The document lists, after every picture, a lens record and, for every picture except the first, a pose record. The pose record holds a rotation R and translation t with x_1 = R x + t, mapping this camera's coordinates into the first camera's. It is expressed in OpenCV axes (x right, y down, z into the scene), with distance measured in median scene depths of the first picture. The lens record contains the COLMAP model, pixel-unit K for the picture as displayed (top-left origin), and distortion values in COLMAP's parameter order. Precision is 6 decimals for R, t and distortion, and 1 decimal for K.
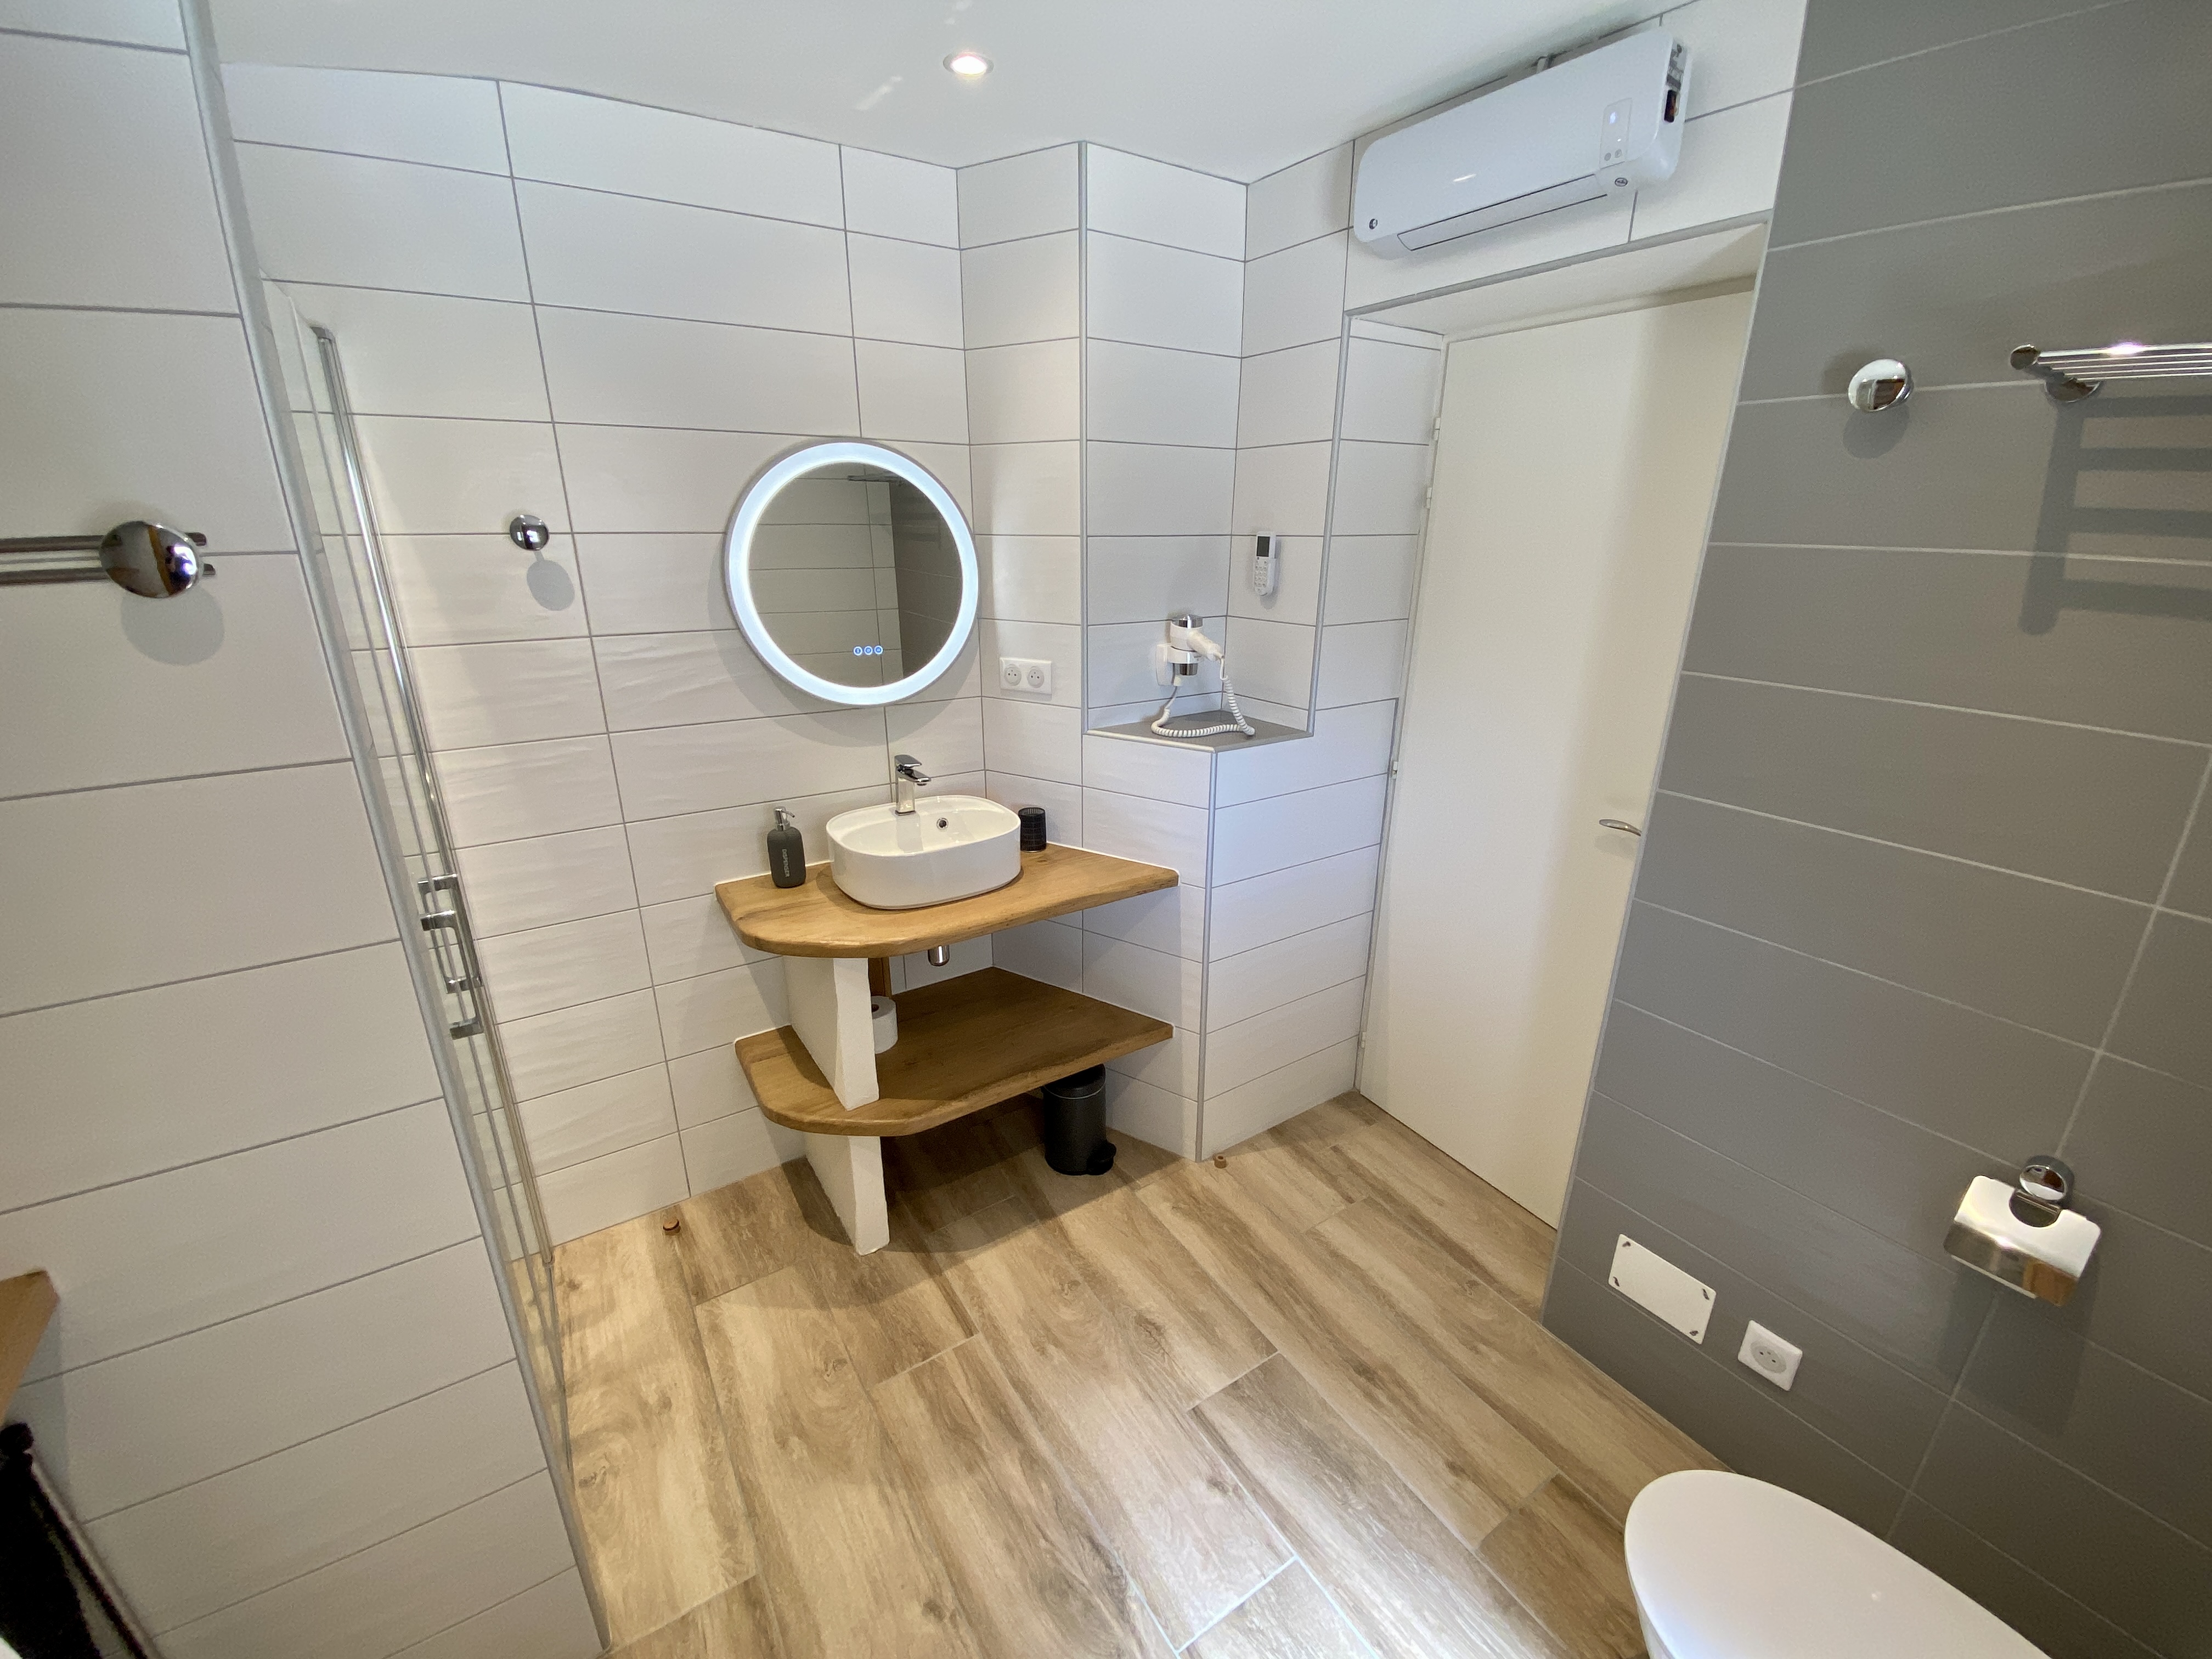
lens RADIAL K [[886.3, 0, 1112.3], [0, 886.3, 832.4], [0, 0, 1]] dist [0.024041, -0.021842]
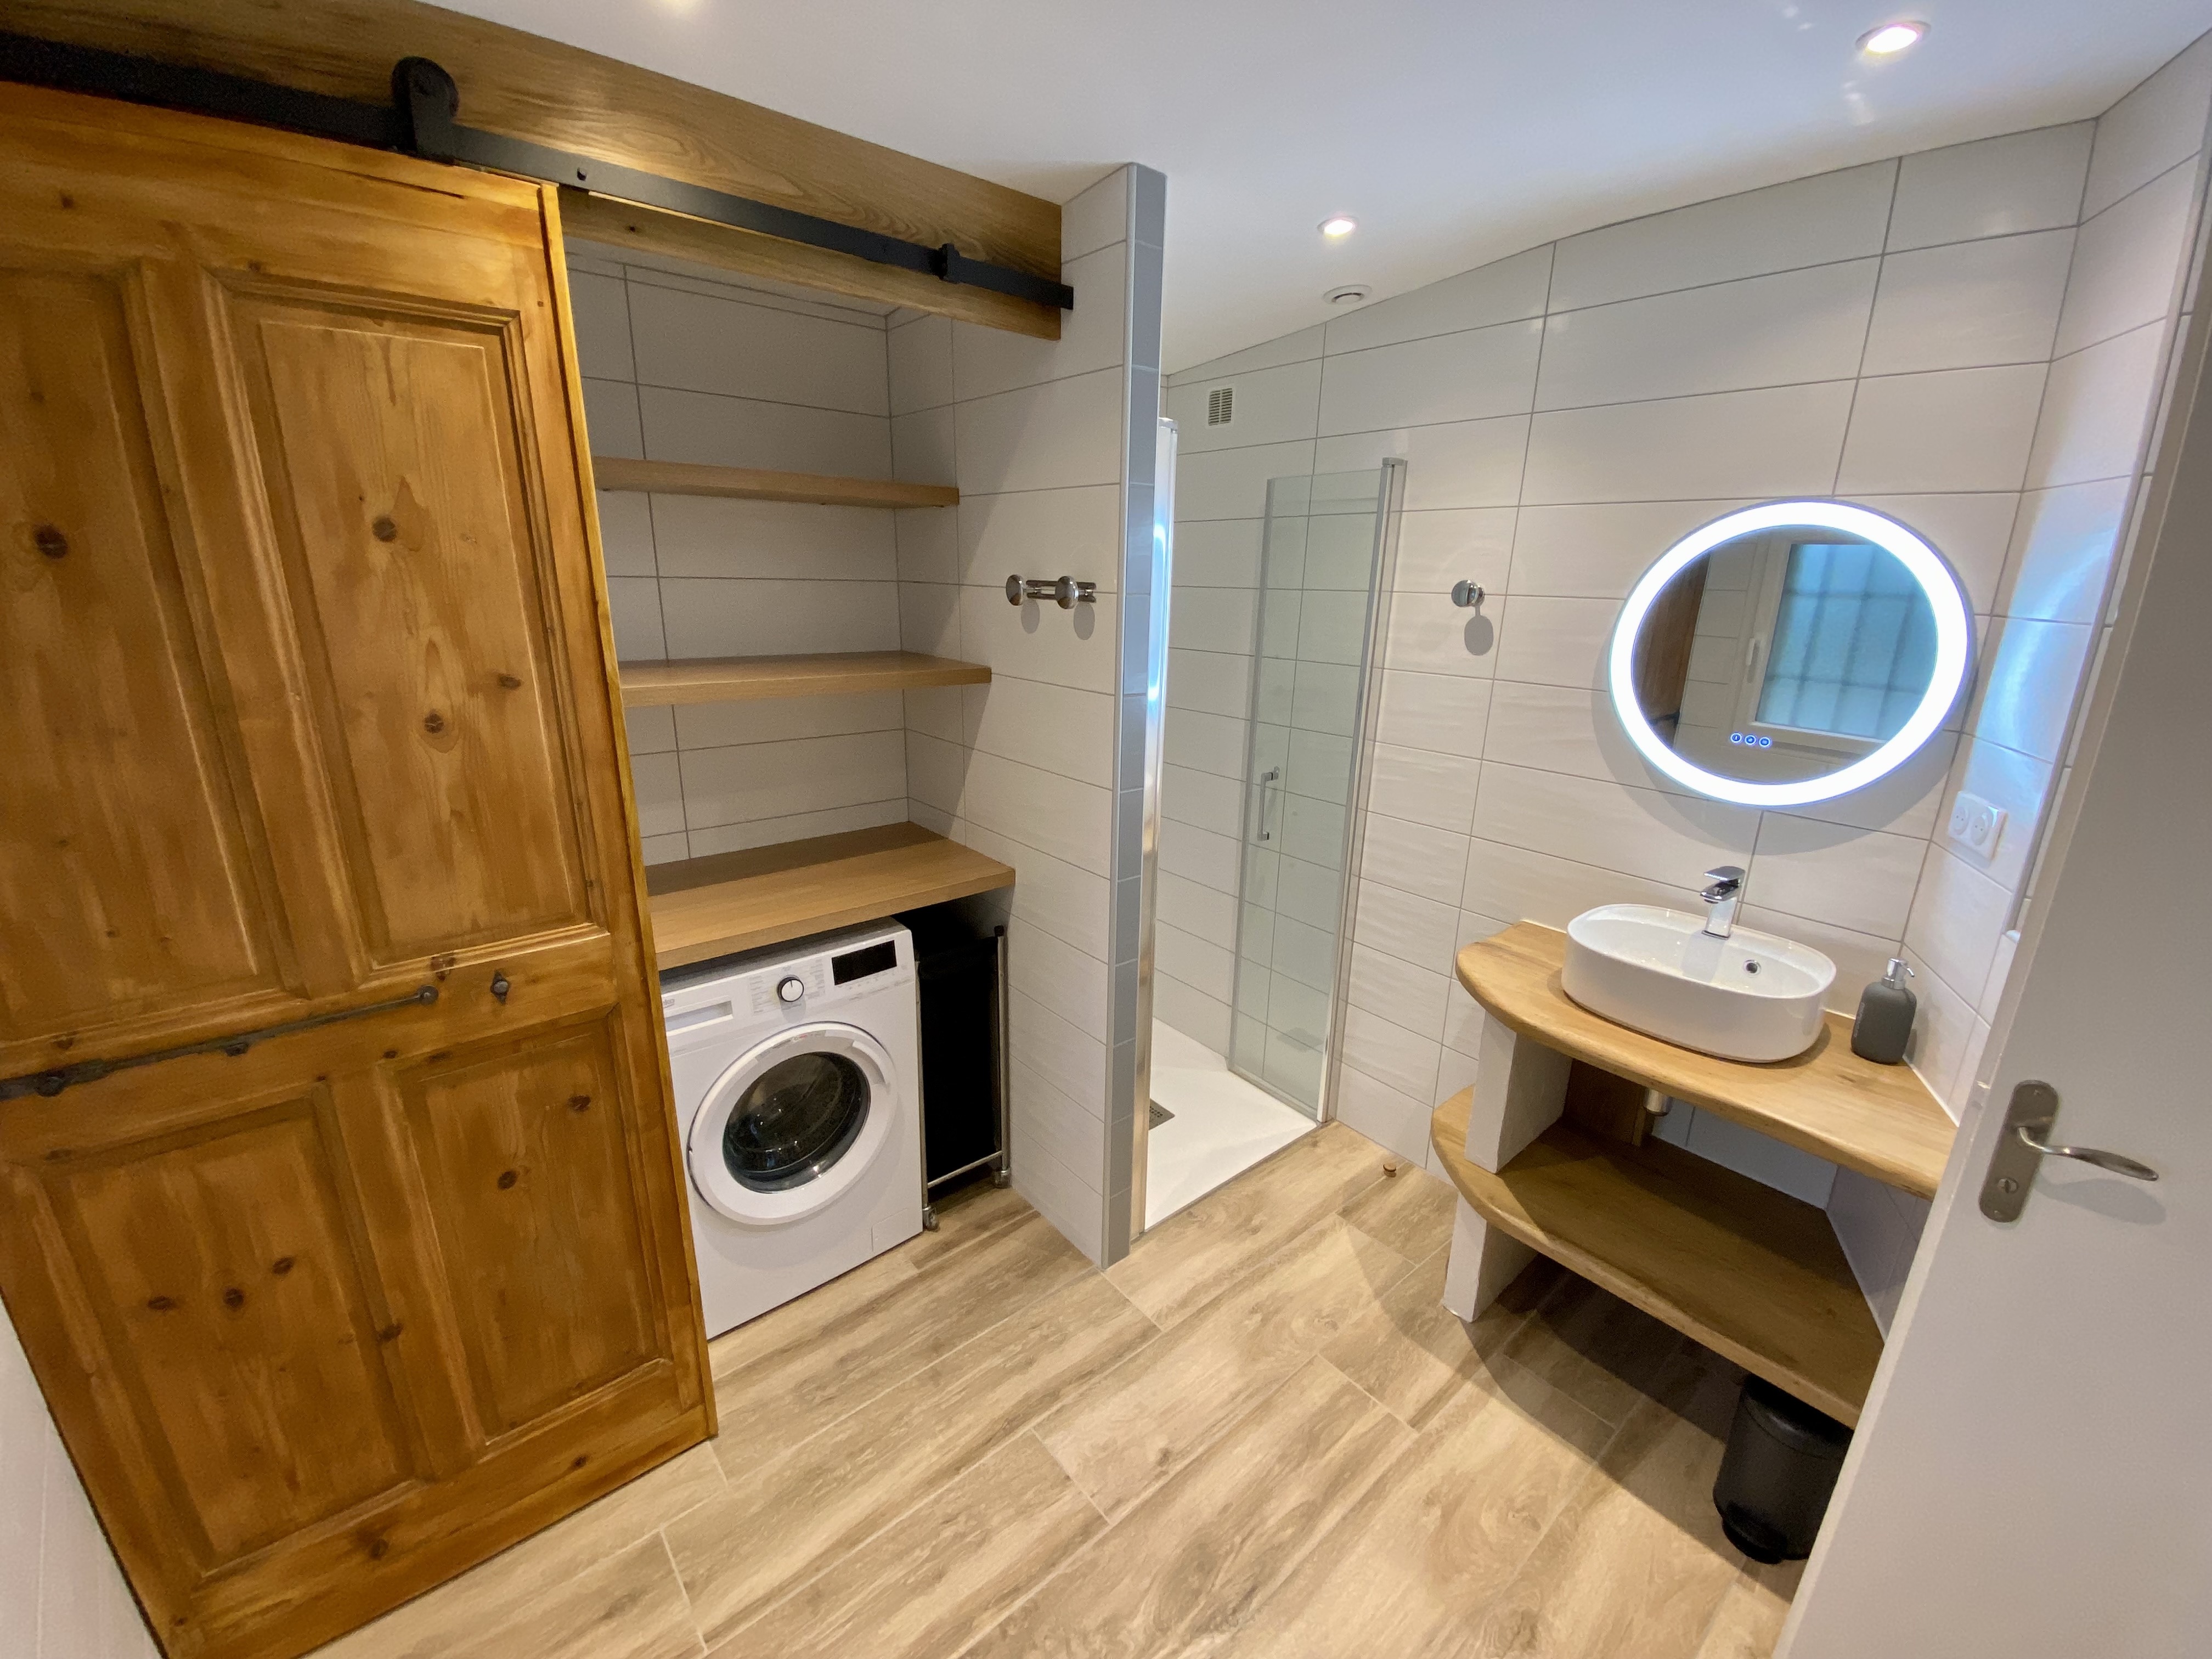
lens RADIAL K [[906.4, 0, 1106.0], [0, 906.4, 829.5], [0, 0, 1]] dist [-0.001449, -0.000342]
pose [[0.121615, 0.271217, -0.954804, 0.564416], [-0.346397, 0.913062, 0.215239, -0.113111], [0.930171, 0.304565, 0.204991, 0.313672]]
